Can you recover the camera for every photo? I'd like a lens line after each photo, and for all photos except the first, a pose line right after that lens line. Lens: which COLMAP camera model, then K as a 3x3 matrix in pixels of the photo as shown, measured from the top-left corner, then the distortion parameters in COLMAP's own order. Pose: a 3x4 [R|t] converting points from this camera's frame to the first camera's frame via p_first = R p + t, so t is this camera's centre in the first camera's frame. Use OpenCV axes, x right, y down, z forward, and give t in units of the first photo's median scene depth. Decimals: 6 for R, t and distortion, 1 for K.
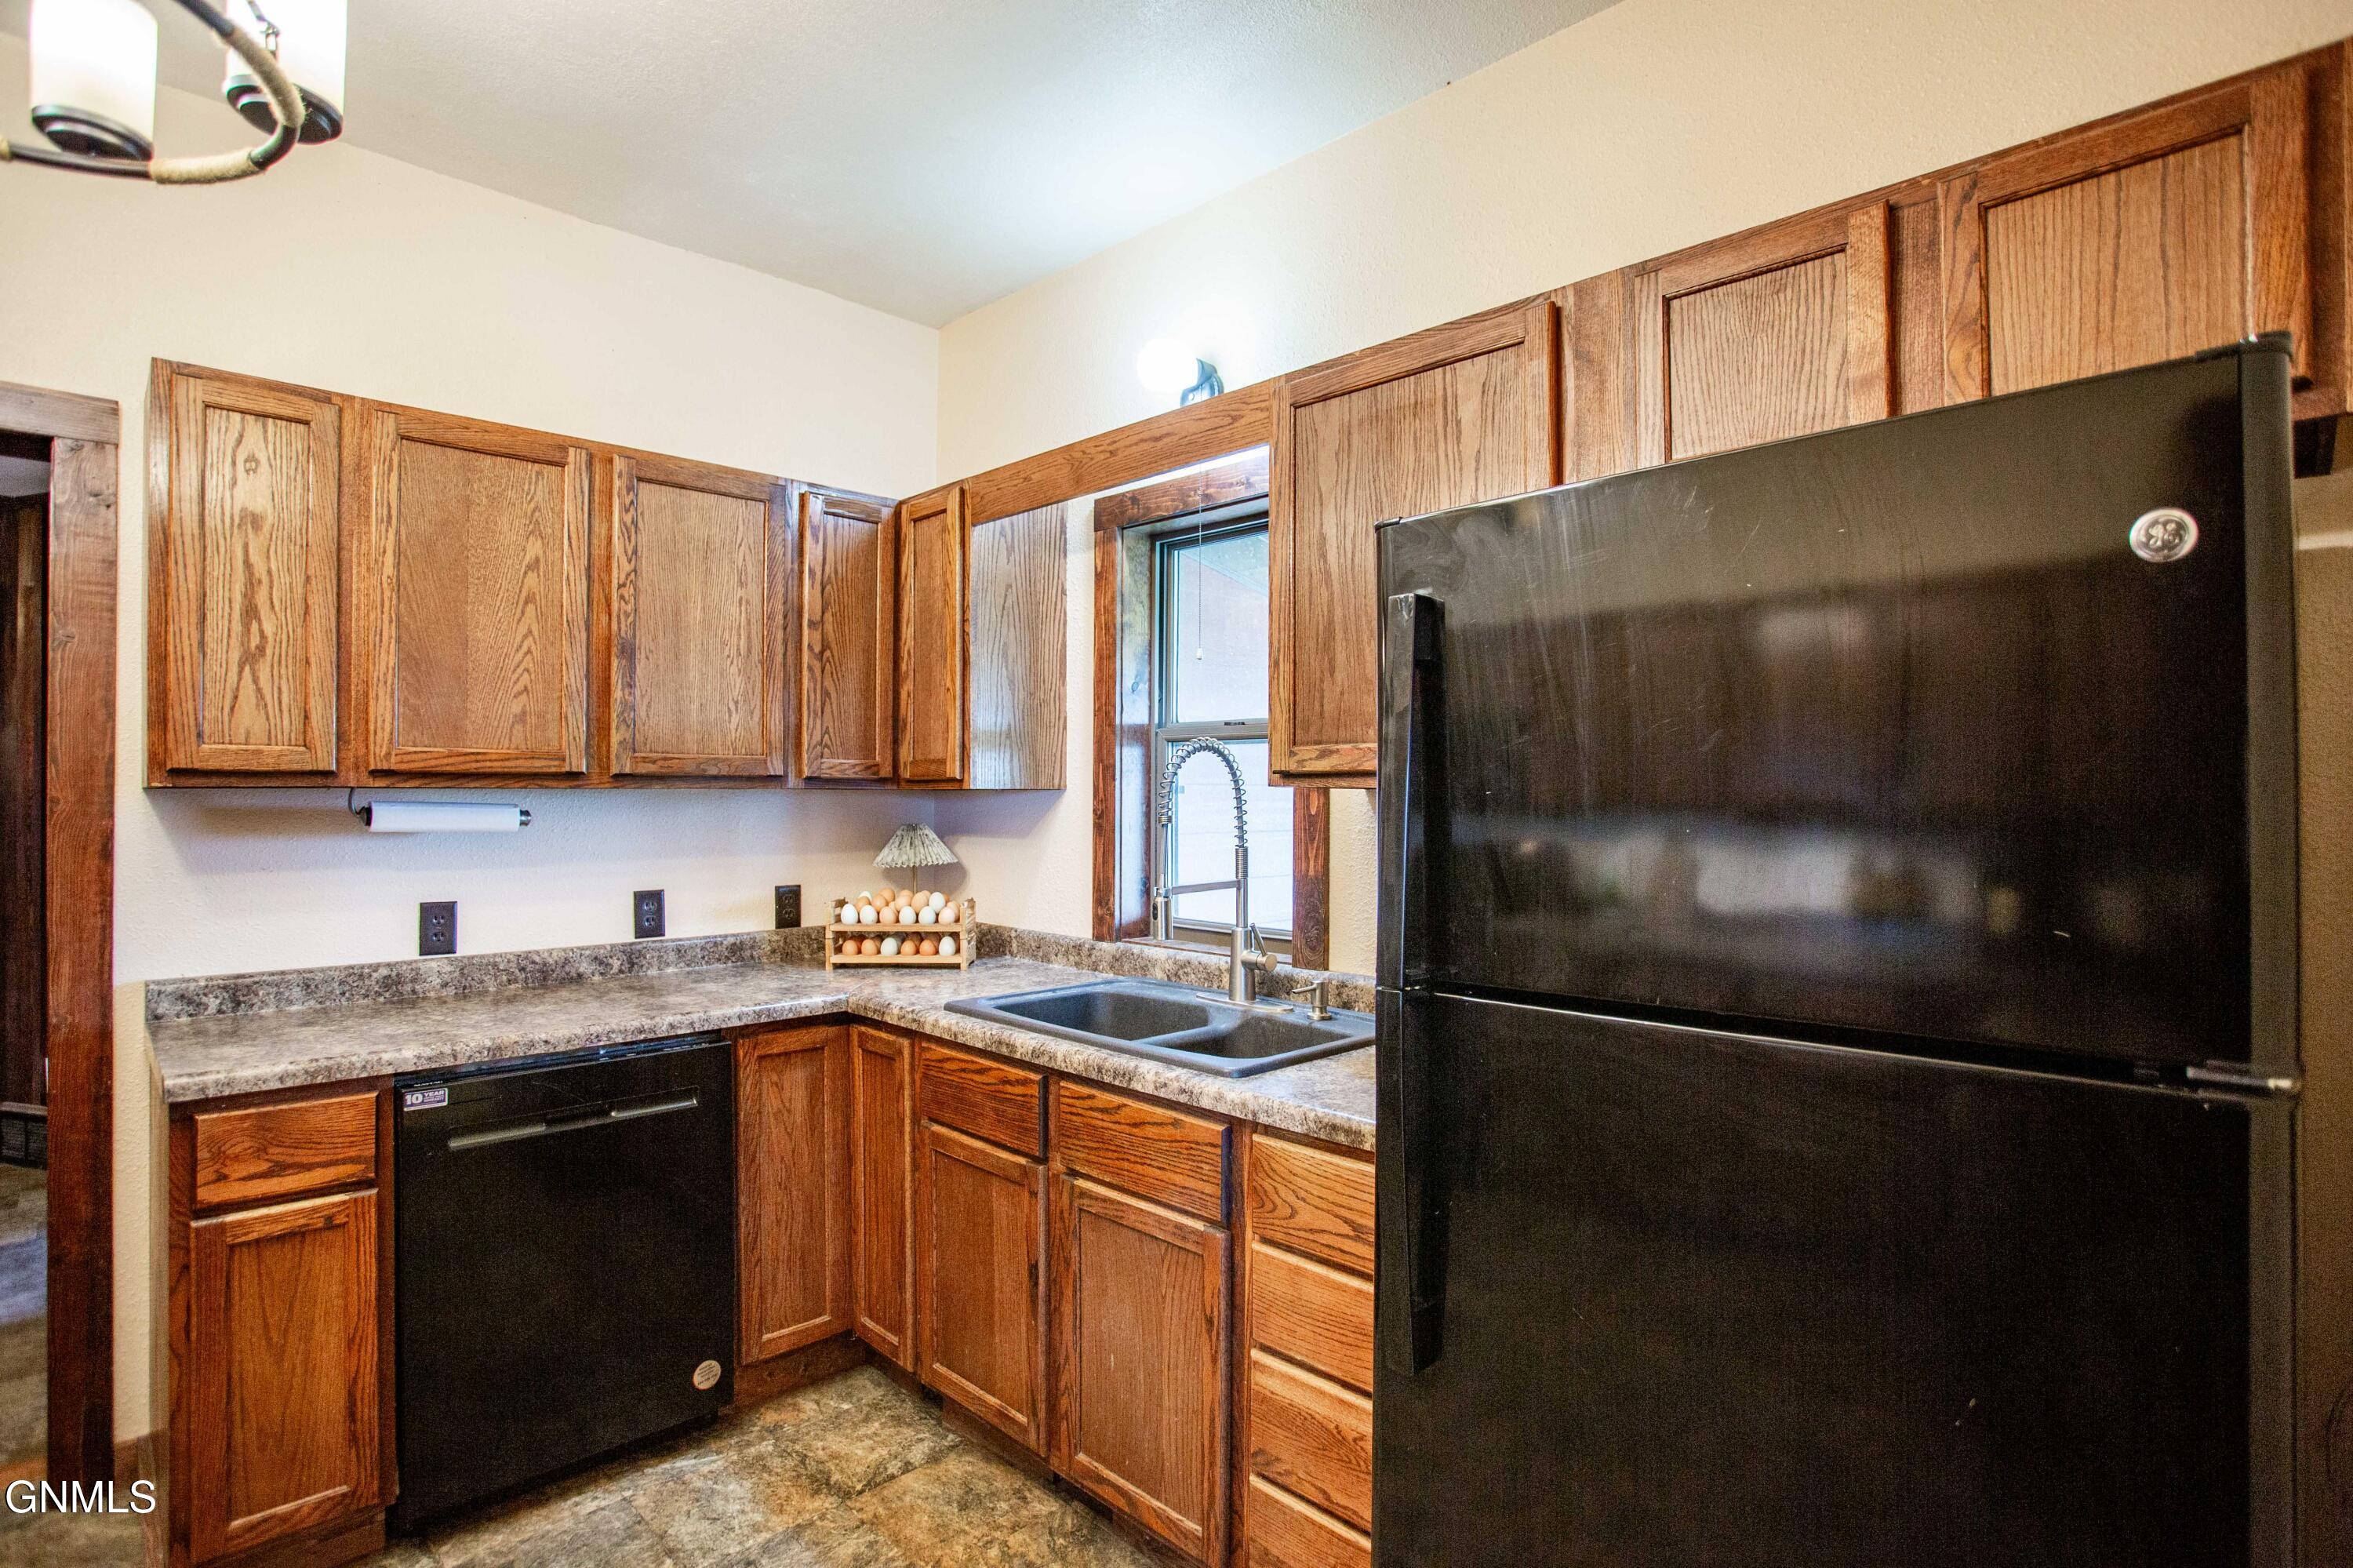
lens RADIAL K [[1174.8, 0, 1176.5], [0, 1174.8, 784.0], [0, 0, 1]] dist [-0.073337, 0.033405]
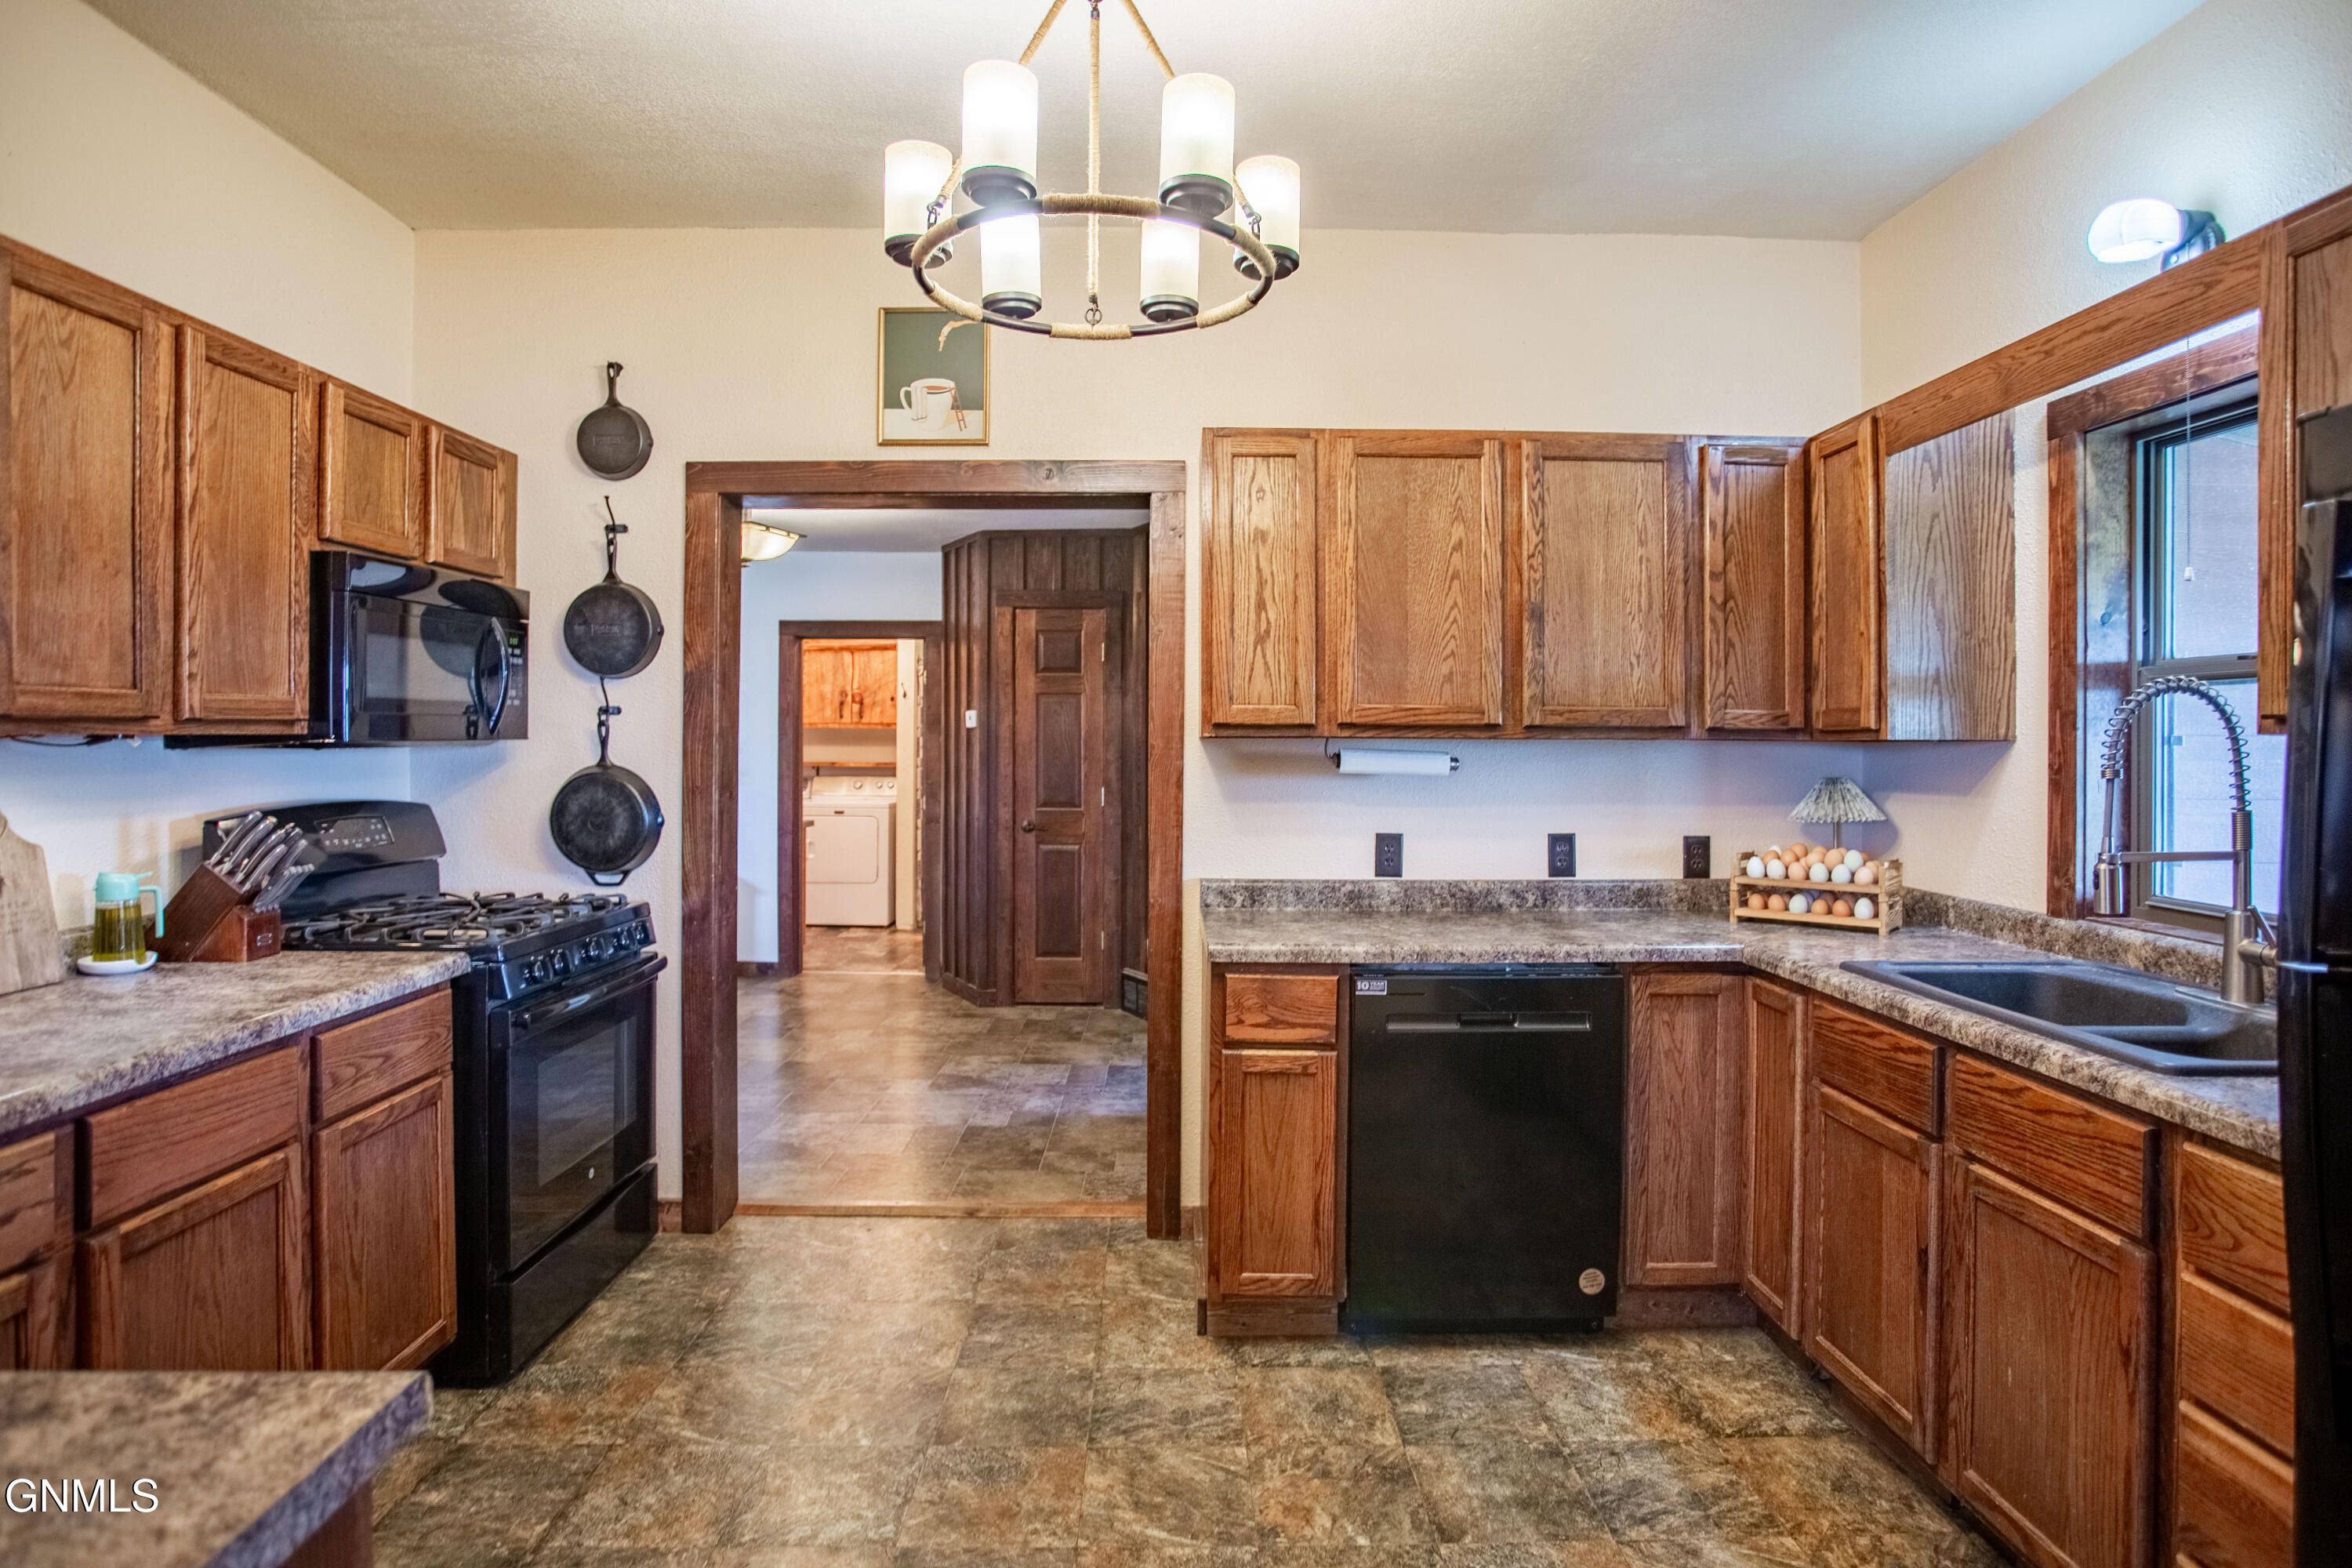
lens RADIAL K [[1249.8, 0, 1172.7], [0, 1249.8, 733.4], [0, 0, 1]] dist [-0.072869, 0.037892]
pose [[0.719964, -0.002740, -0.694006, 0.100373], [-0.000846, 0.999988, -0.004826, 0.004977], [0.694011, 0.004062, 0.719953, -0.100173]]
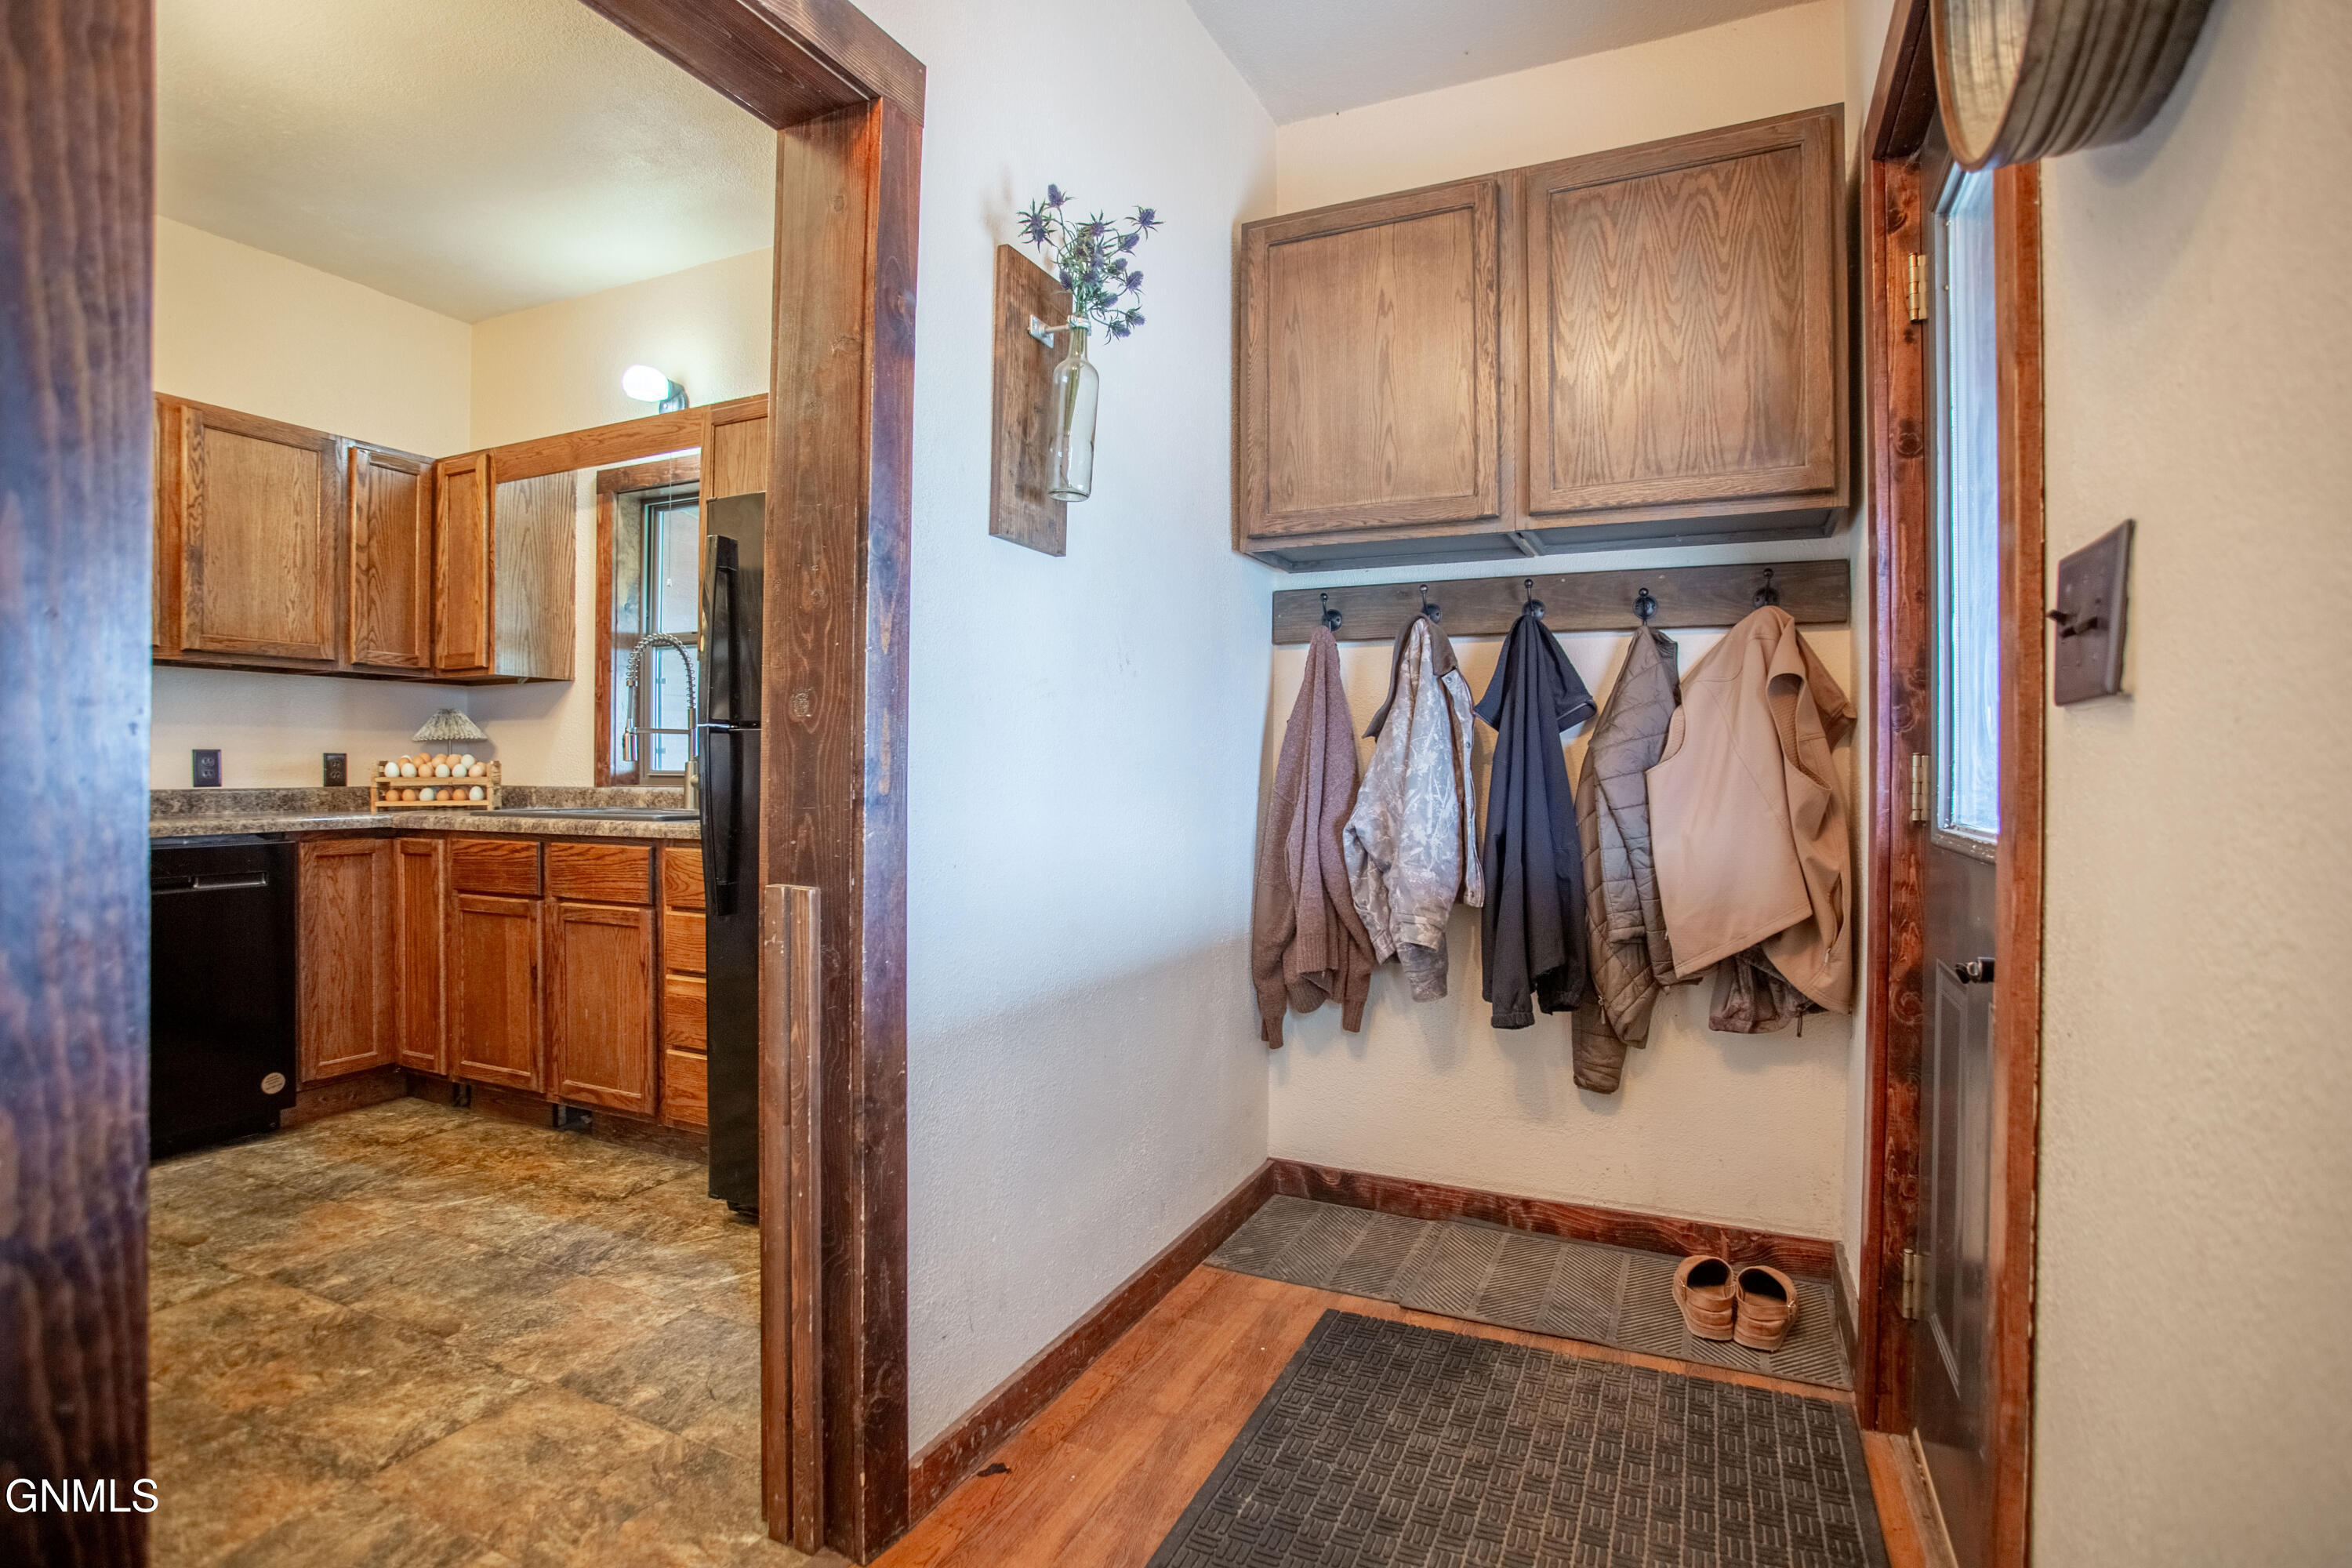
lens RADIAL K [[1127.5, 0, 1188.5], [0, 1127.5, 760.4], [0, 0, 1]] dist [-0.063343, 0.029147]
pose [[0.934074, -0.002008, 0.357074, 0.138037], [0.000596, 0.999992, 0.004066, 0.113453], [-0.357079, -0.003585, 0.934067, -0.567051]]
